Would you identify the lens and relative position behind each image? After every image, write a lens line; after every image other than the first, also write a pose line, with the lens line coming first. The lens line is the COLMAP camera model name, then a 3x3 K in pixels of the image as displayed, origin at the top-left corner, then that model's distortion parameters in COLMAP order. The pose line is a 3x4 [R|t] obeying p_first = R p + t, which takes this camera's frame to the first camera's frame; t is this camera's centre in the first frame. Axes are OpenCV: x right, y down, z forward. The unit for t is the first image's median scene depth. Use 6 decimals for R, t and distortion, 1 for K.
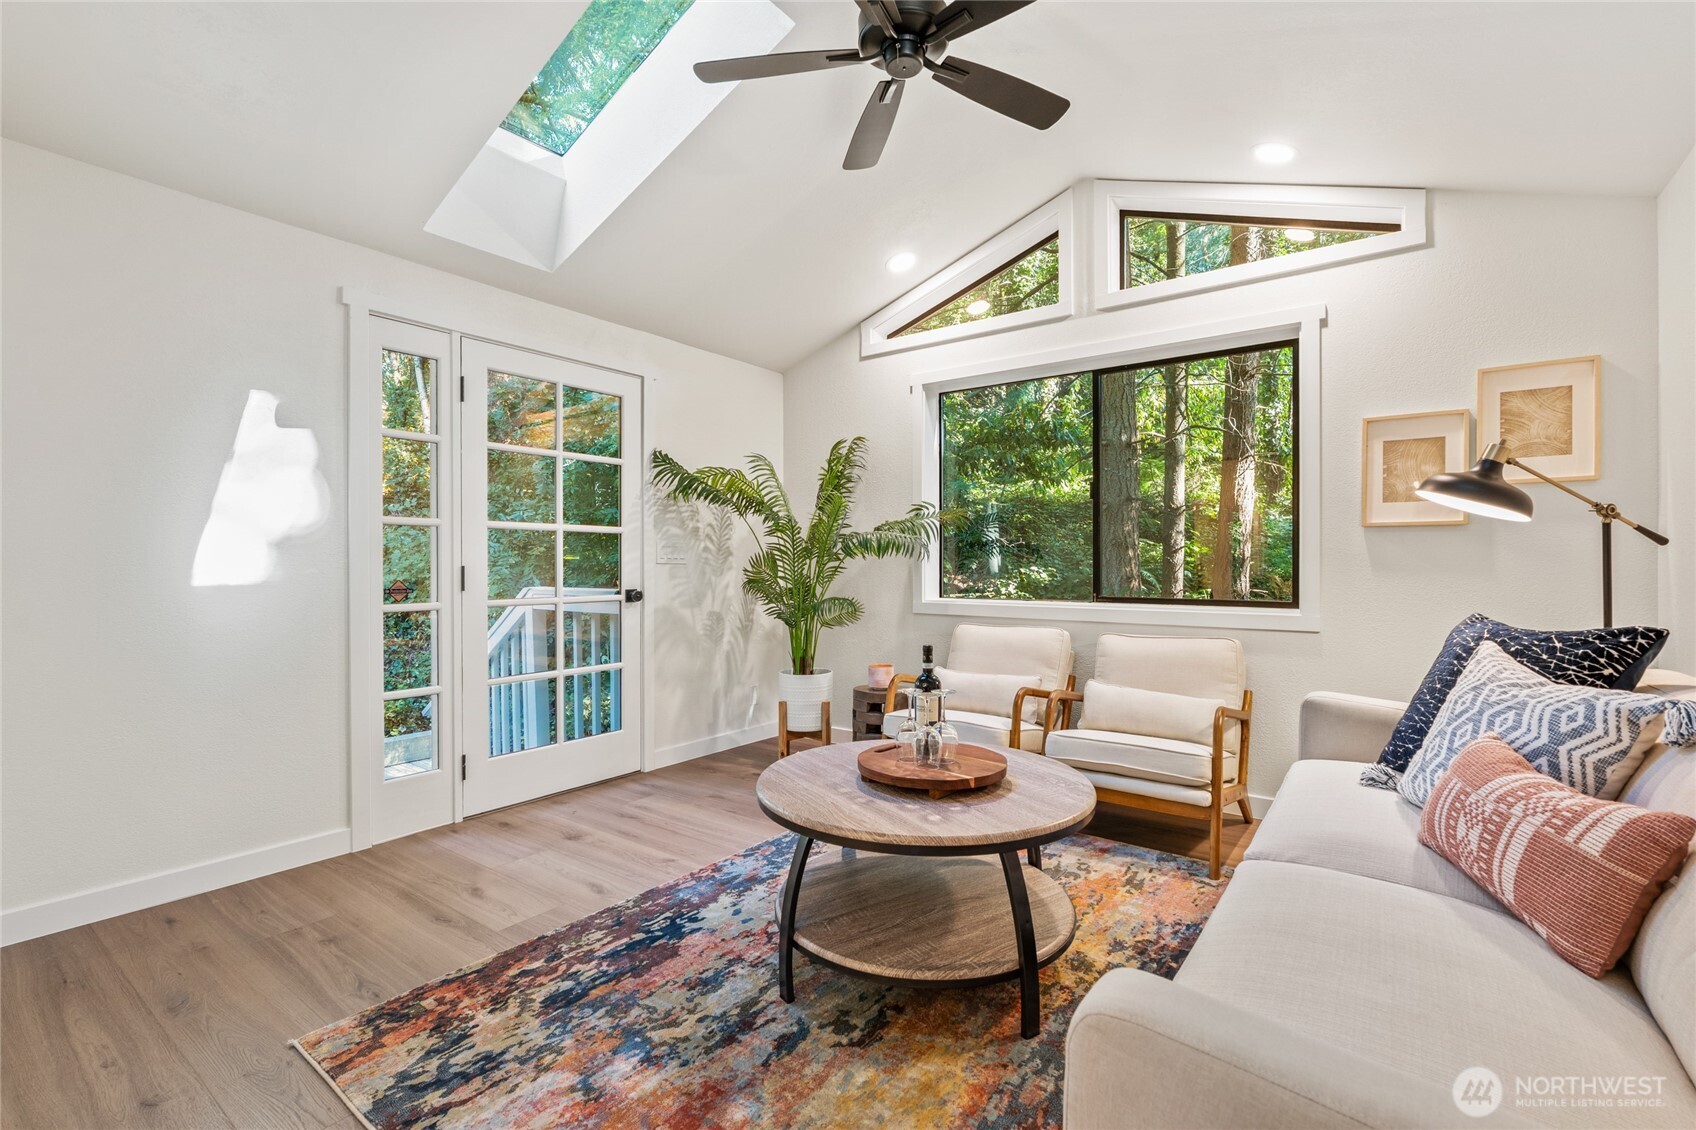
lens RADIAL K [[744.7, 0, 854.1], [0, 744.7, 566.1], [0, 0, 1]] dist [-0.001570, 0.000229]
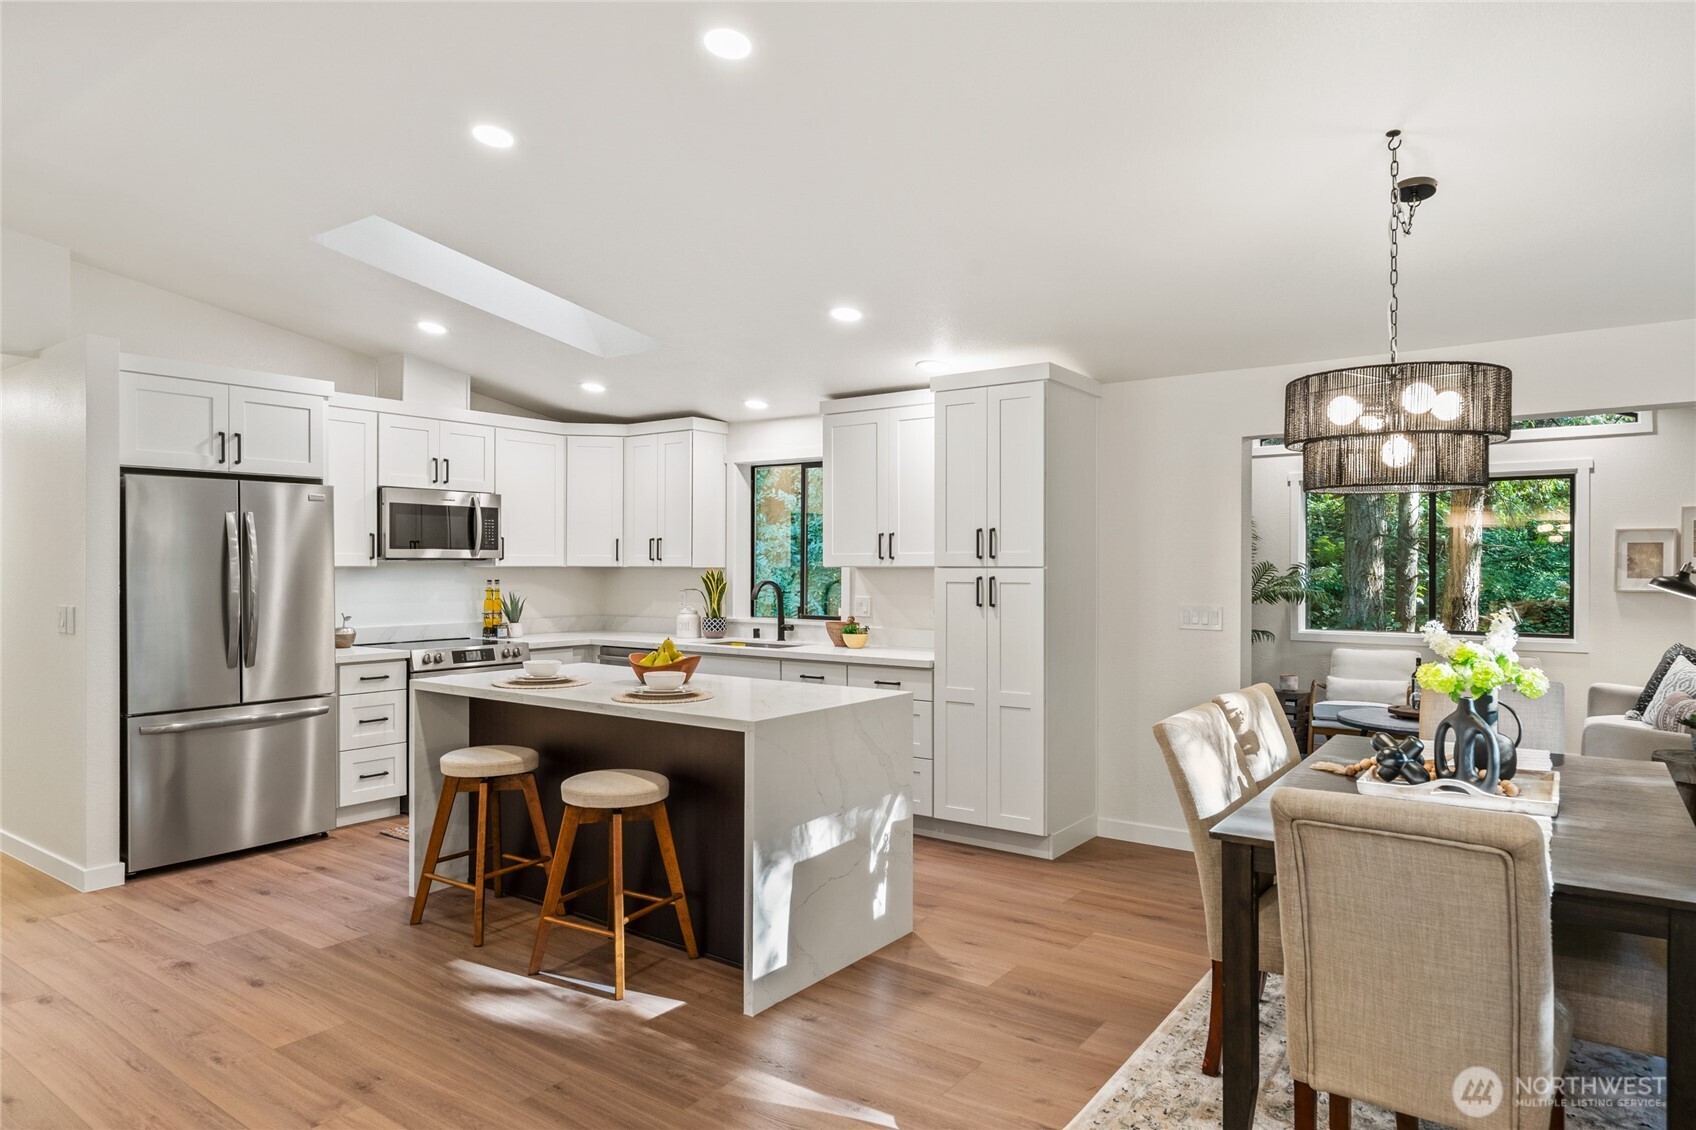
lens RADIAL K [[1028.6, 0, 853.7], [0, 1028.6, 575.6], [0, 0, 1]] dist [-0.001781, 0.000302]
pose [[0.999984, 0.003075, 0.004741, -1.158684], [-0.003104, 0.999977, 0.006082, -0.105791], [-0.004722, -0.006096, 0.999970, -1.456363]]
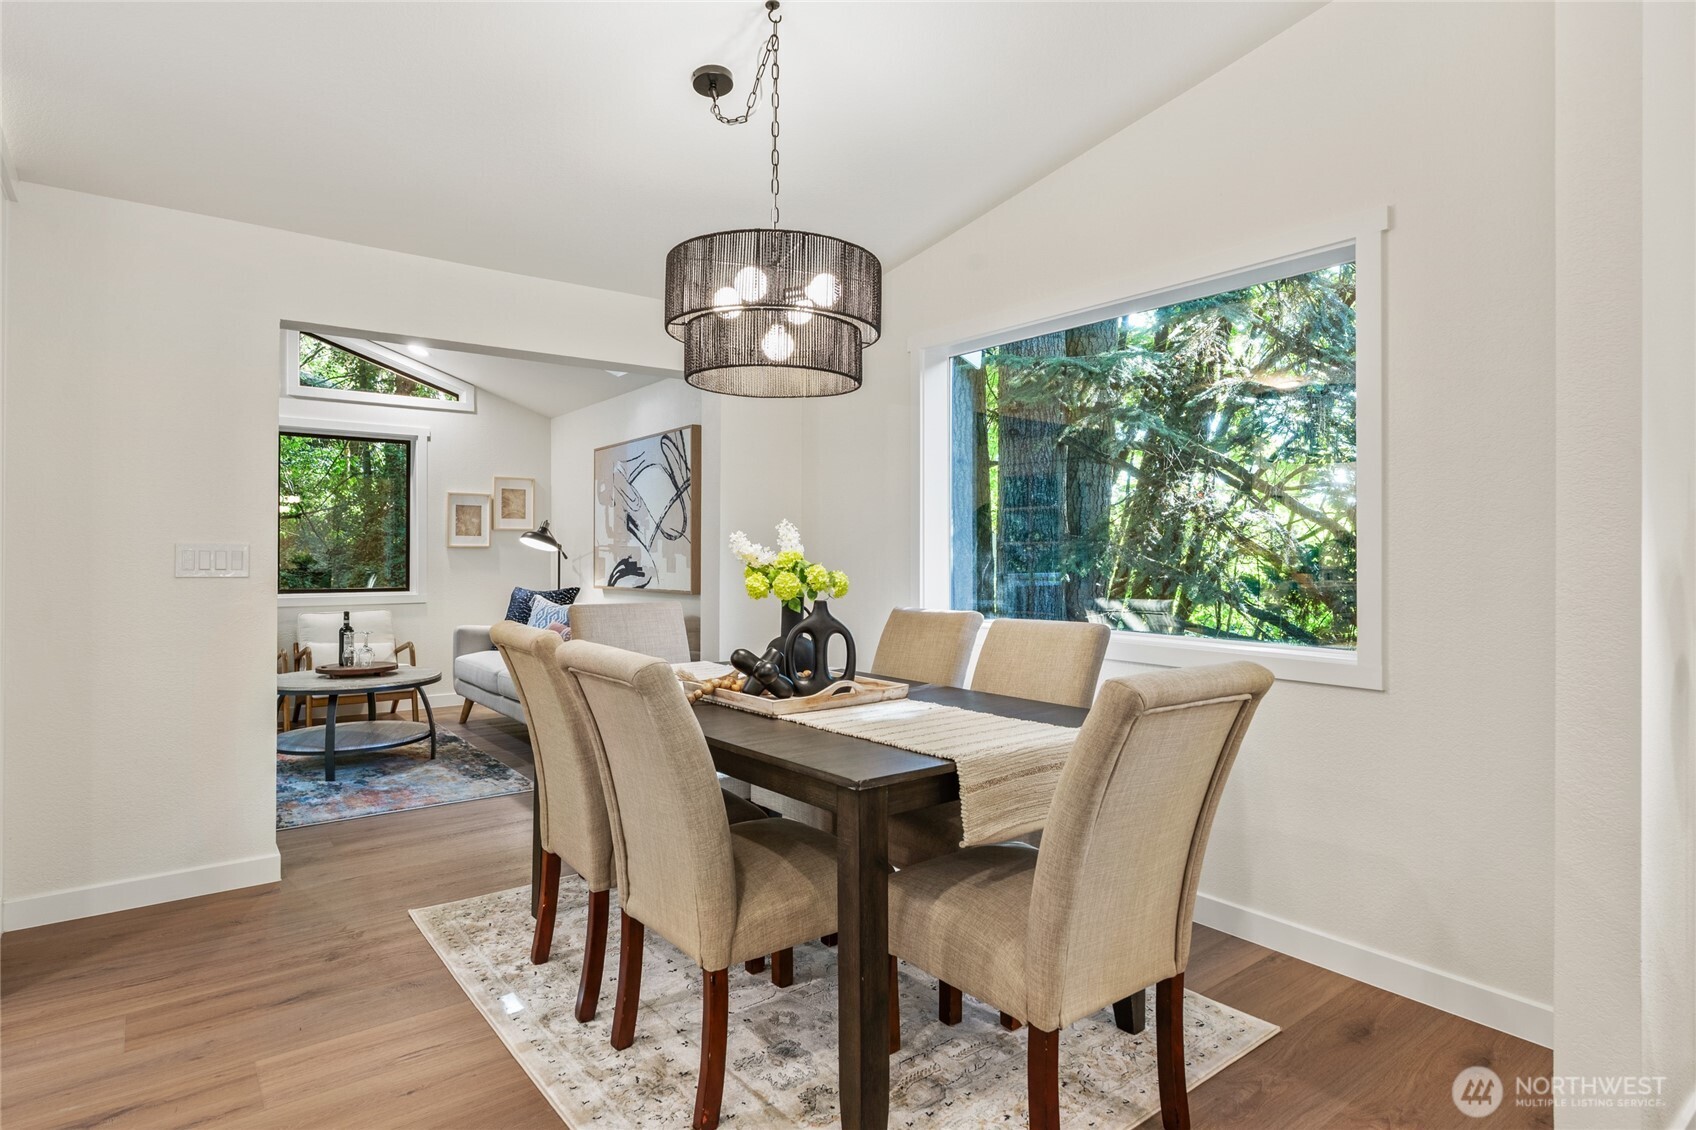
lens RADIAL K [[912.3, 0, 856.7], [0, 912.3, 546.6], [0, 0, 1]] dist [-0.005326, 0.002477]
pose [[0.272395, 0.012080, 0.962110, -1.413056], [0.002649, 0.999908, -0.013304, -0.022310], [-0.962182, 0.006173, 0.272337, -0.731837]]
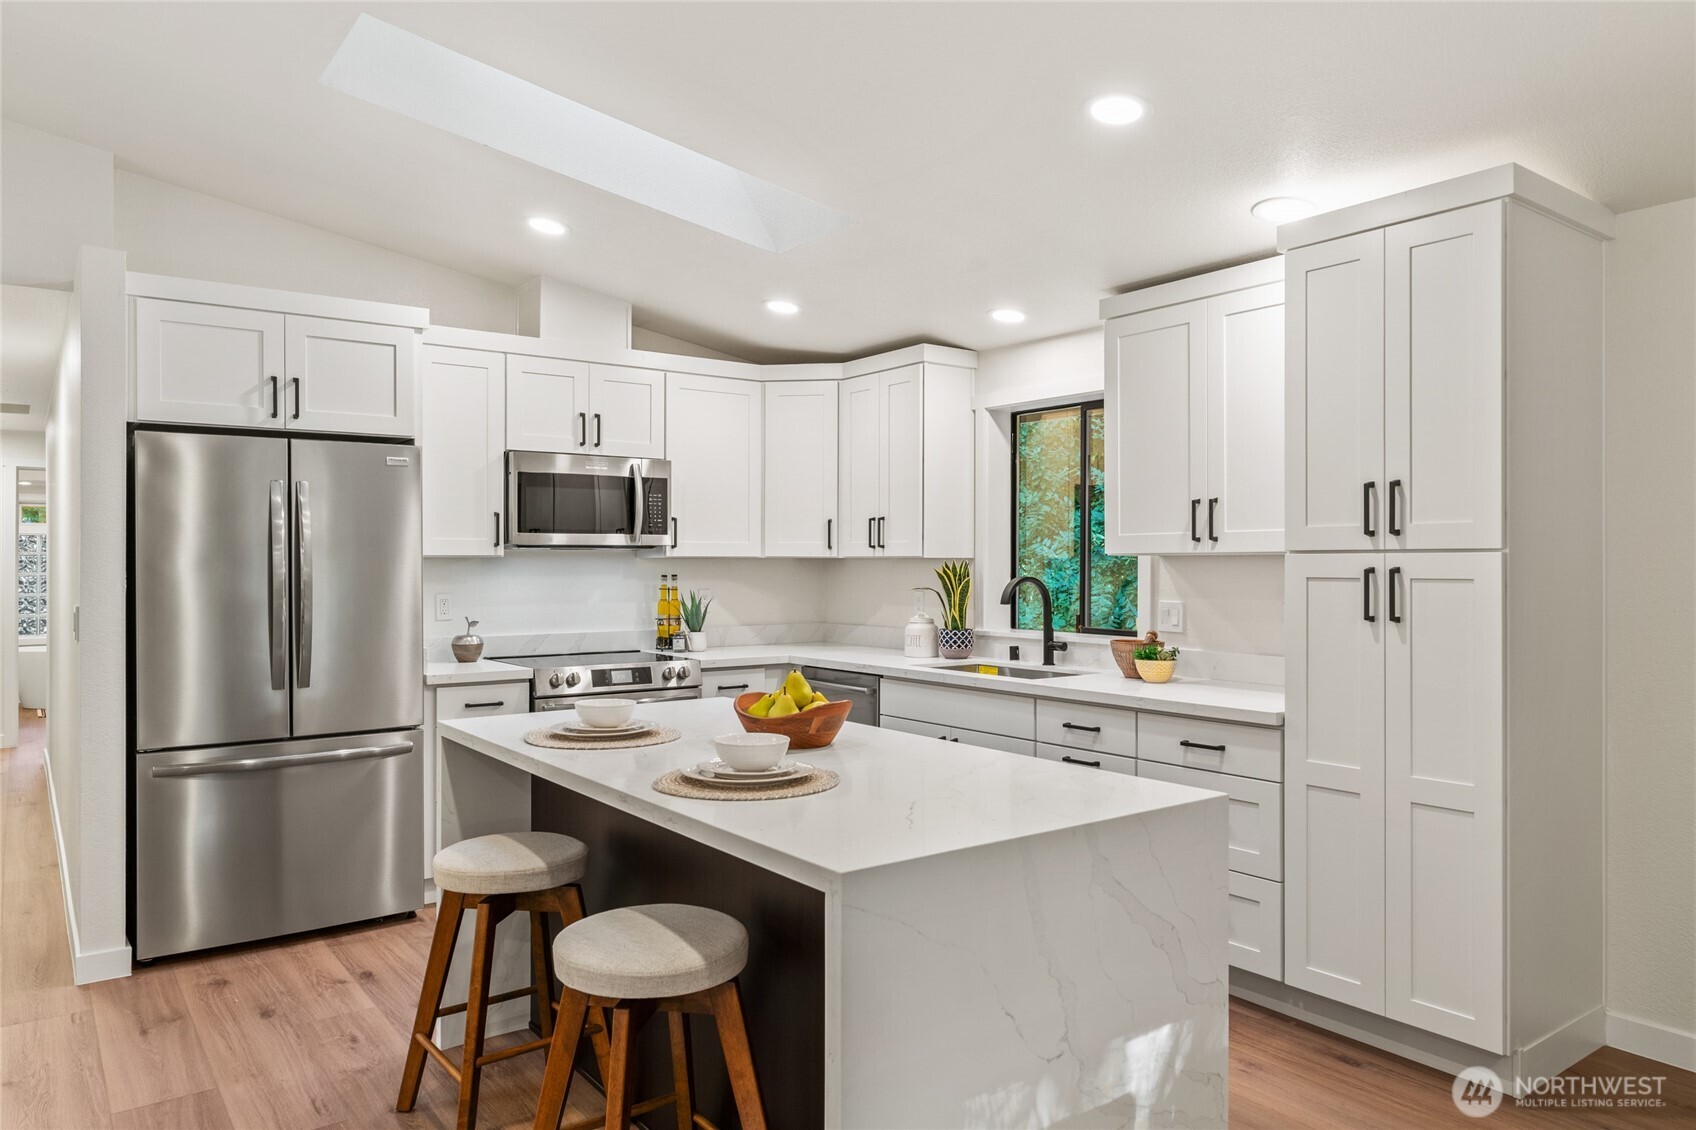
lens RADIAL K [[1120.4, 0, 852.9], [0, 1120.4, 564.2], [0, 0, 1]] dist [0.001892, -0.001989]
pose [[0.954514, 0.001921, -0.298159, -1.085430], [-0.002805, 0.999993, -0.002536, -0.093098], [0.298152, 0.003257, 0.954513, -0.851747]]
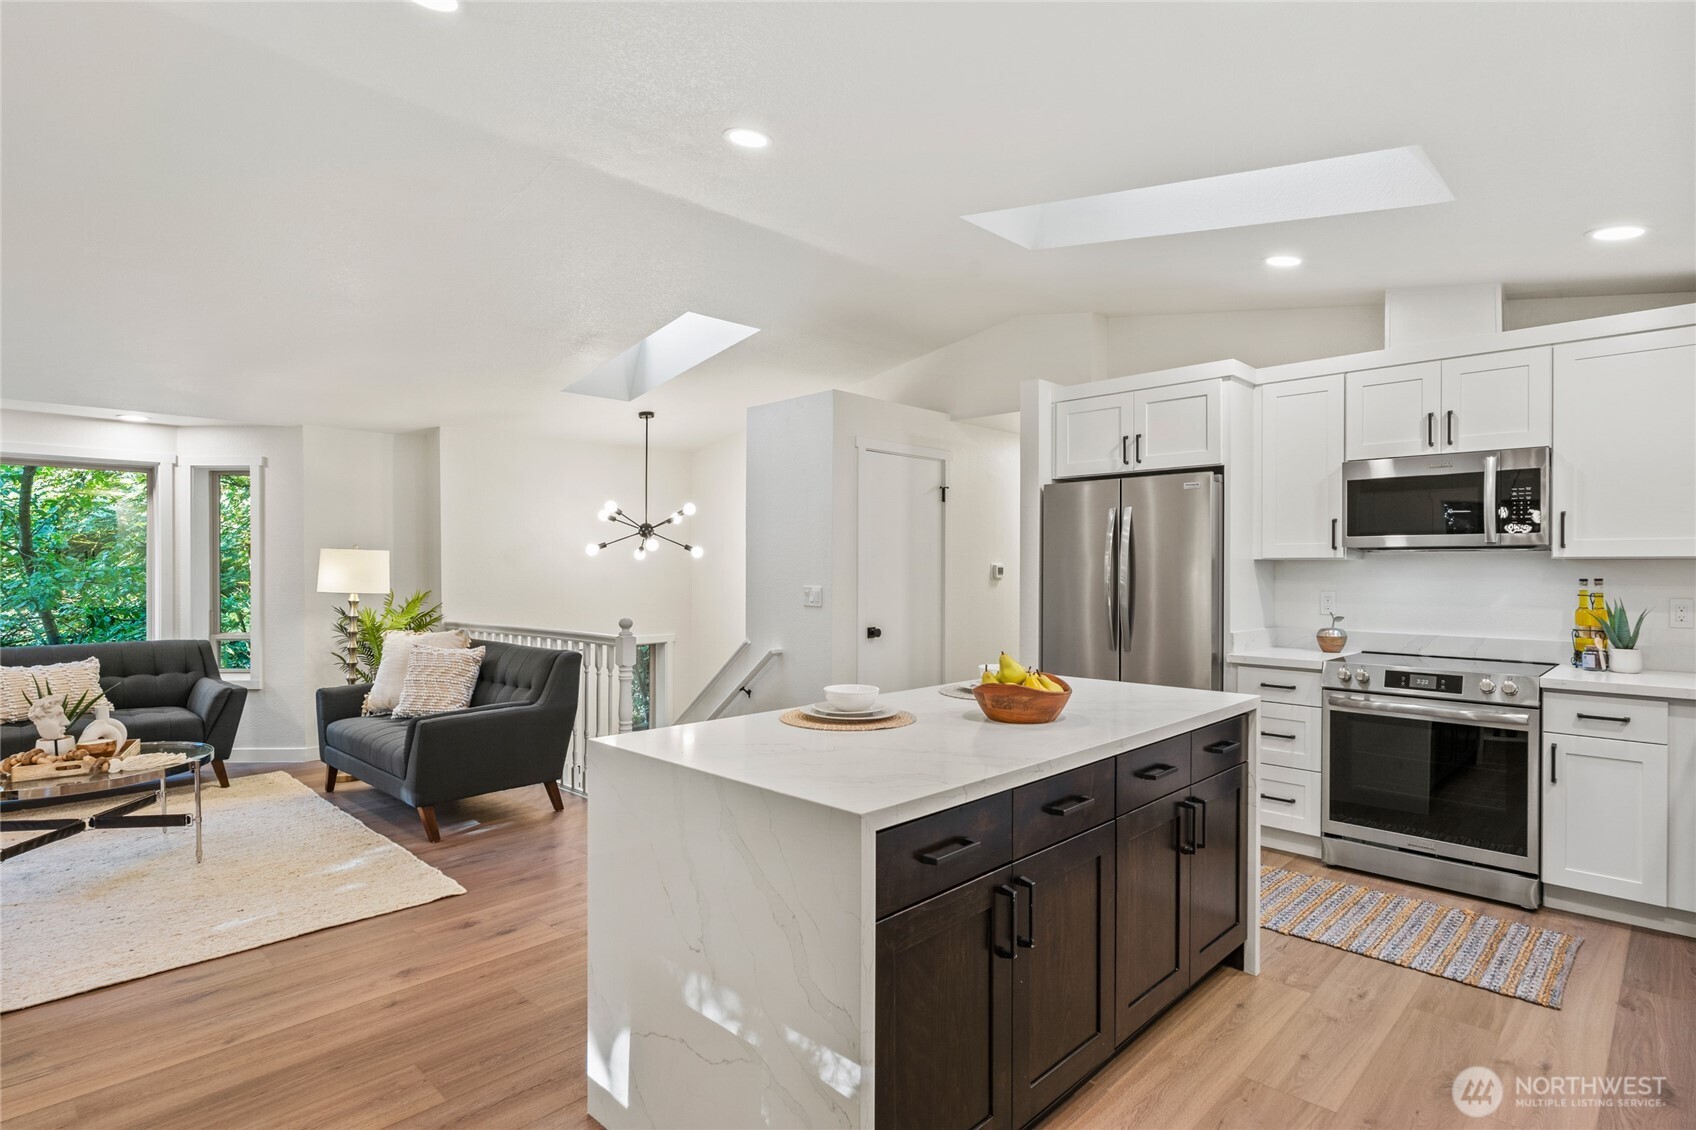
lens RADIAL K [[866.8, 0, 858.4], [0, 866.8, 574.2], [0, 0, 1]] dist [0.000915, -0.001516]
pose [[-0.135876, 0.009046, -0.990685, -0.542927], [-0.007189, 0.999923, 0.010116, -0.090567], [0.990700, 0.008497, -0.135801, 0.030781]]
